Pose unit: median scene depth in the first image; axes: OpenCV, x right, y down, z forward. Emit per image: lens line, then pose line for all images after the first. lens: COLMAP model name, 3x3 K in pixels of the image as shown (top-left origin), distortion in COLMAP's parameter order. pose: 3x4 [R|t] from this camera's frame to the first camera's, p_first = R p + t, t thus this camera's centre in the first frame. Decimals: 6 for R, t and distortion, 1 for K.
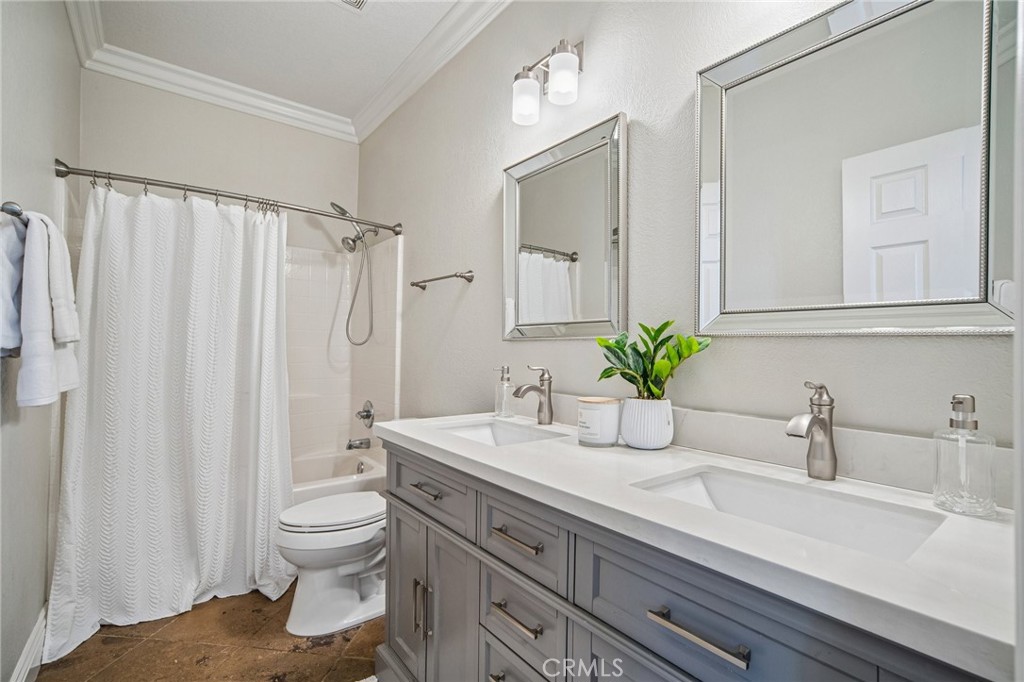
lens RADIAL K [[463.6, 0, 514.1], [0, 463.6, 345.6], [0, 0, 1]] dist [0.004071, 0.000807]
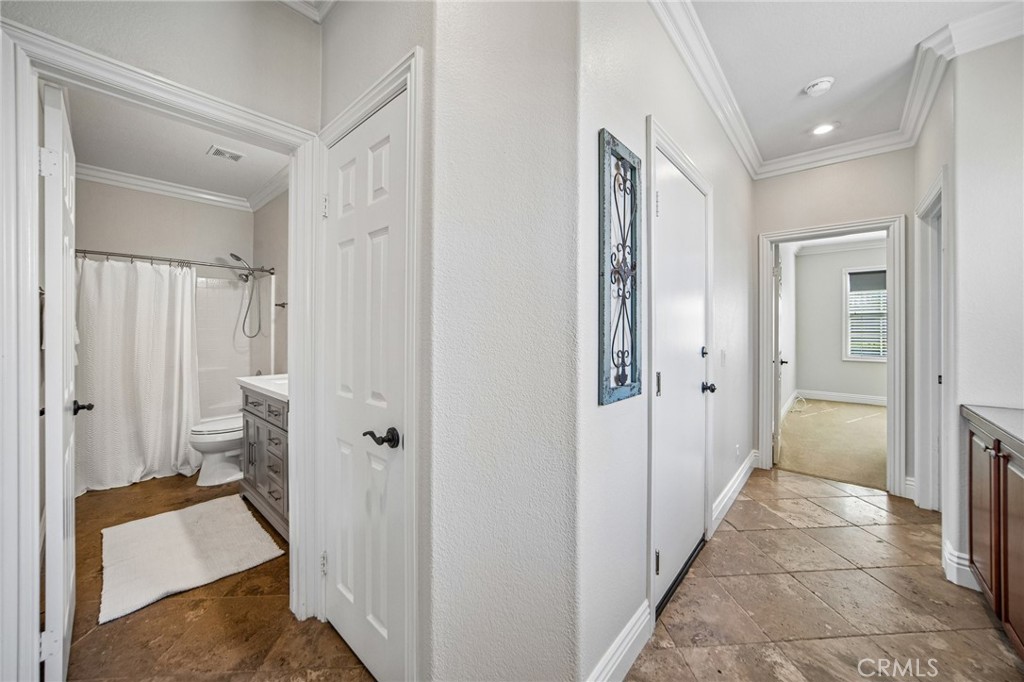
lens RADIAL K [[374.5, 0, 508.6], [0, 374.5, 330.9], [0, 0, 1]] dist [-0.001876, -0.000279]
pose [[0.984194, -0.012419, 0.176659, 0.488462], [0.010588, 0.999880, 0.011307, -0.043376], [-0.176778, -0.009258, 0.984207, -0.712372]]
